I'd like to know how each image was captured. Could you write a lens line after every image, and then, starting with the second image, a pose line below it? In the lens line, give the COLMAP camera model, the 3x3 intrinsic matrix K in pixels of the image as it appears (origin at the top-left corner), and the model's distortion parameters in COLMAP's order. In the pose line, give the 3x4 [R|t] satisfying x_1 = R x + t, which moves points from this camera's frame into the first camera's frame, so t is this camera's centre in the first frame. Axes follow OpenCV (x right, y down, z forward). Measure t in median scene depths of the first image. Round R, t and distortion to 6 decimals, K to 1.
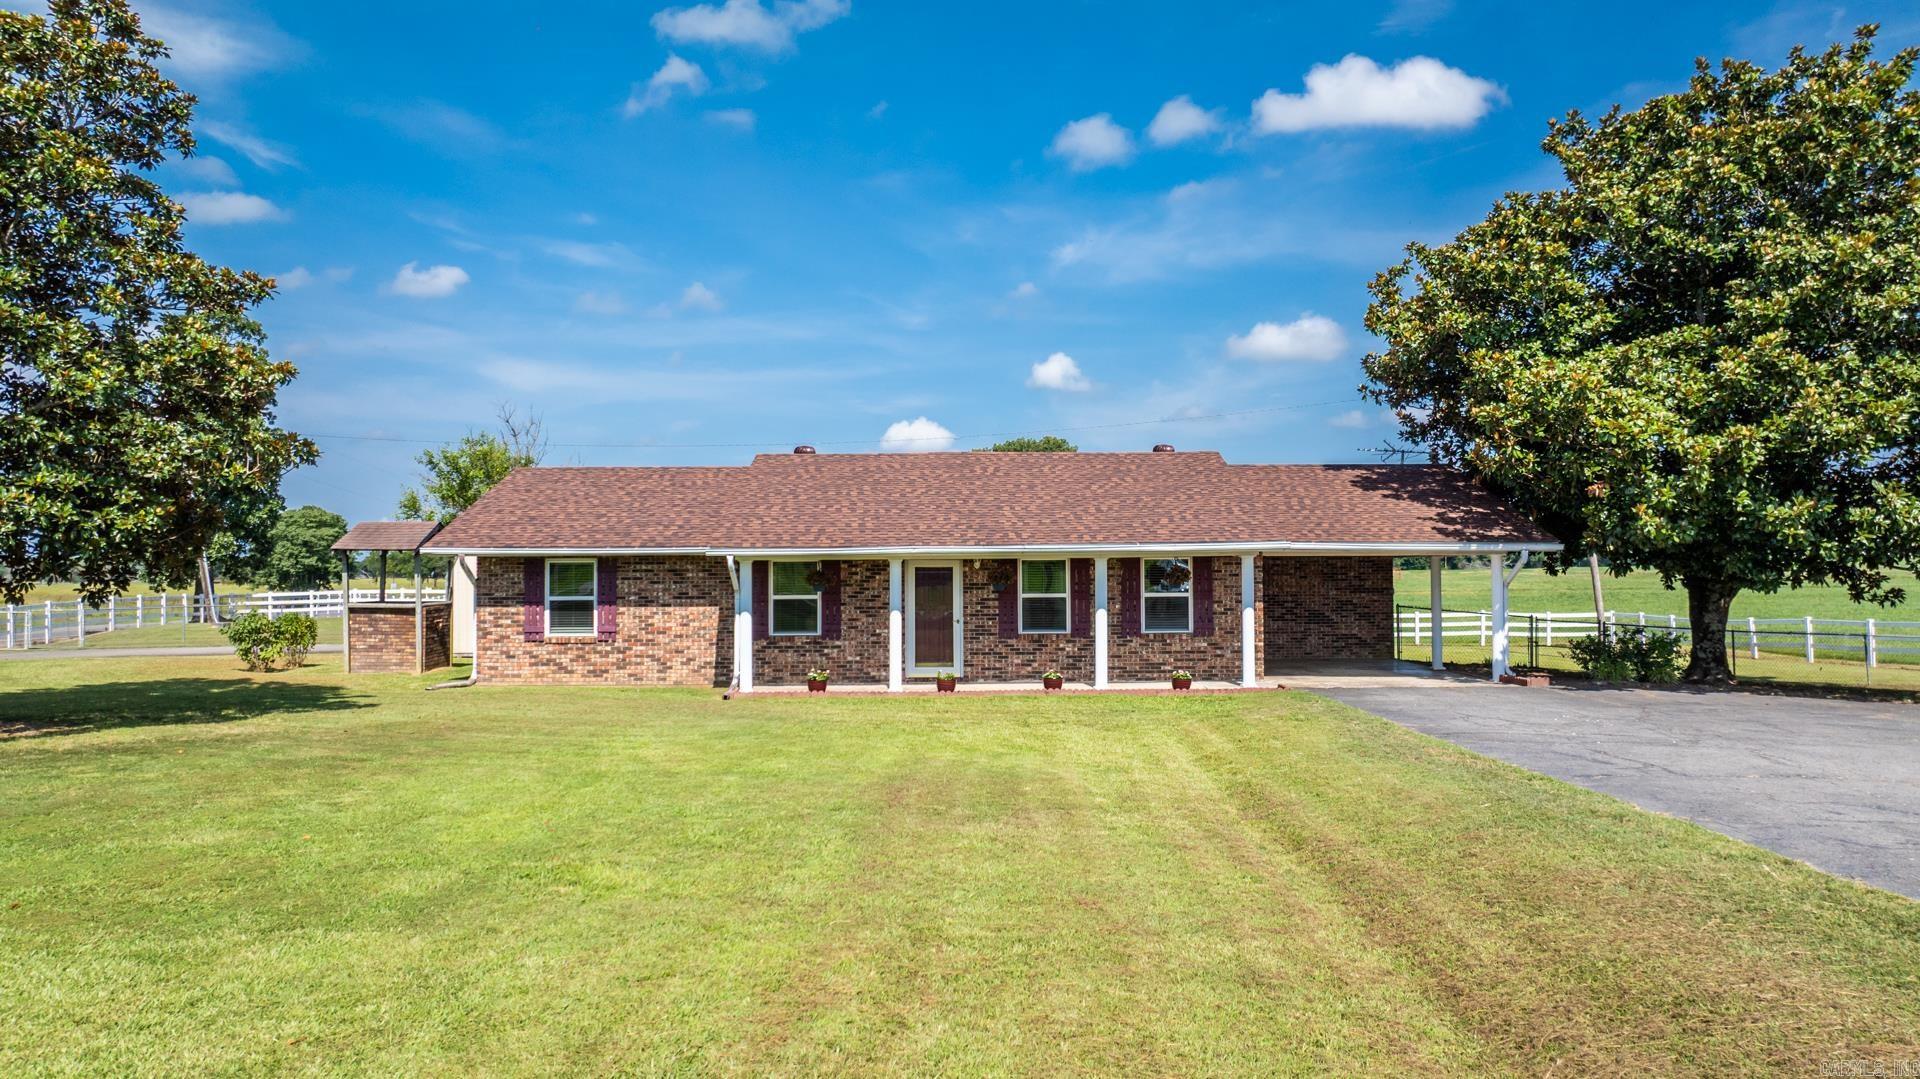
lens RADIAL K [[1366.5, 0, 956.2], [0, 1366.5, 533.7], [0, 0, 1]] dist [-0.026055, 0.009457]
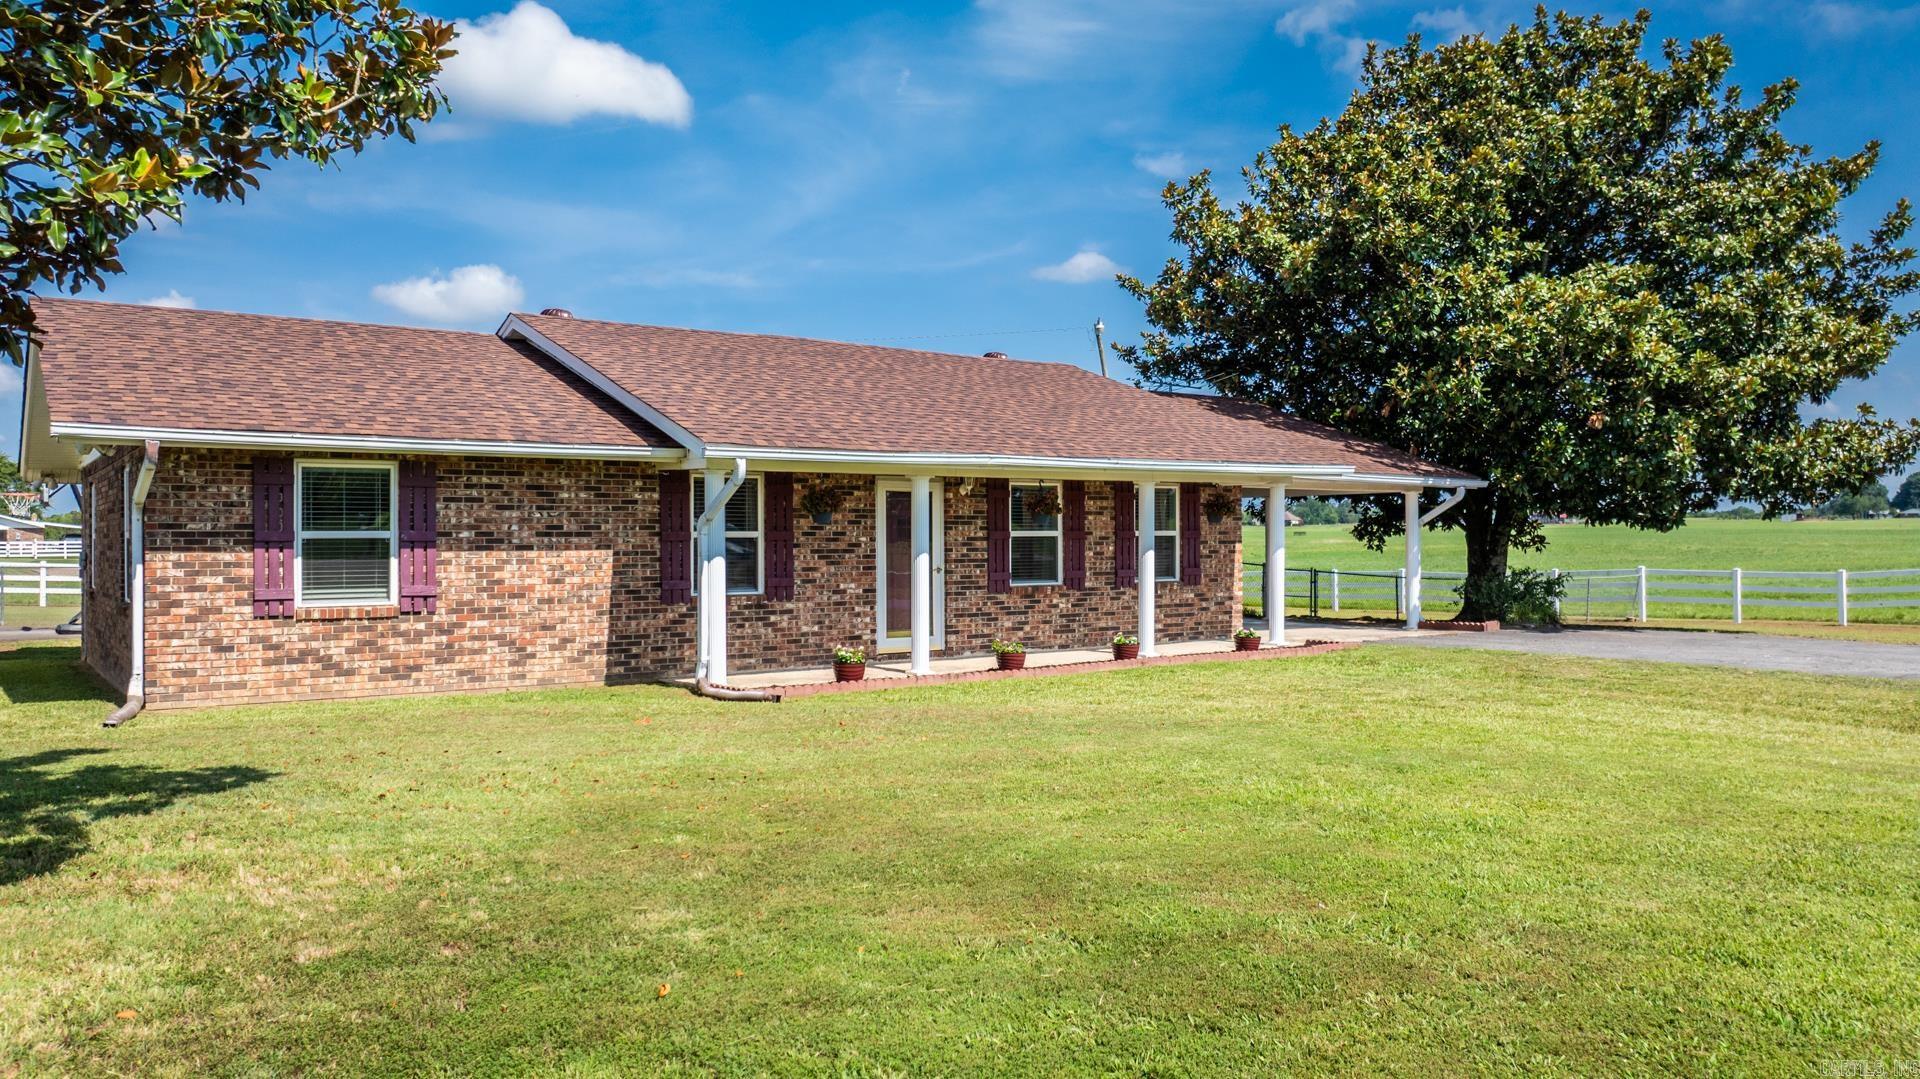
lens RADIAL K [[1366.5, 0, 956.2], [0, 1366.5, 533.7], [0, 0, 1]] dist [-0.026055, 0.009457]
pose [[0.816827, 0.004324, 0.576867, -0.395518], [-0.019809, 0.999592, 0.020555, 0.031403], [-0.576543, -0.028217, 0.816580, 0.429994]]
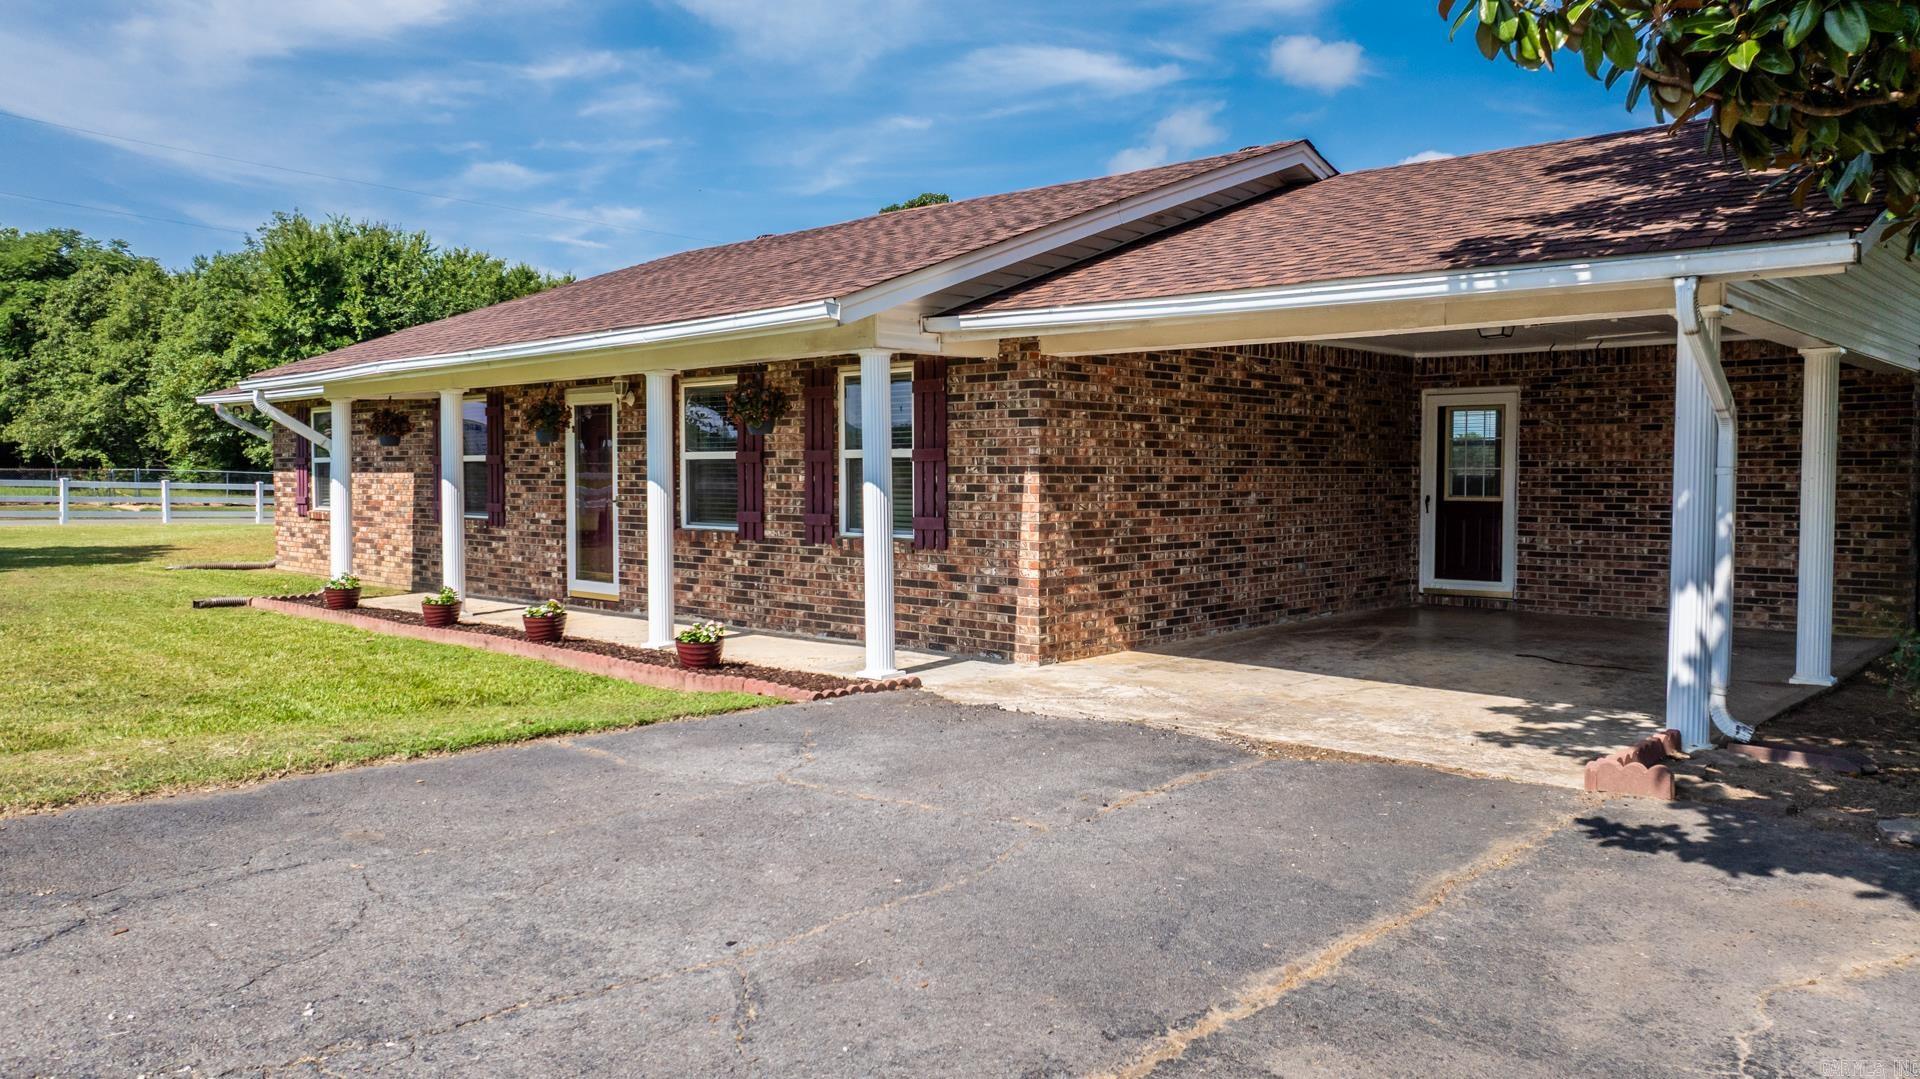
lens RADIAL K [[1389.0, 0, 952.4], [0, 1389.0, 534.1], [0, 0, 1]] dist [-0.007725, -0.005170]
pose [[0.719650, 0.038476, -0.693270, 0.494852], [0.016997, 0.997188, 0.072987, 0.038573], [0.694129, -0.064308, 0.716972, 0.693561]]
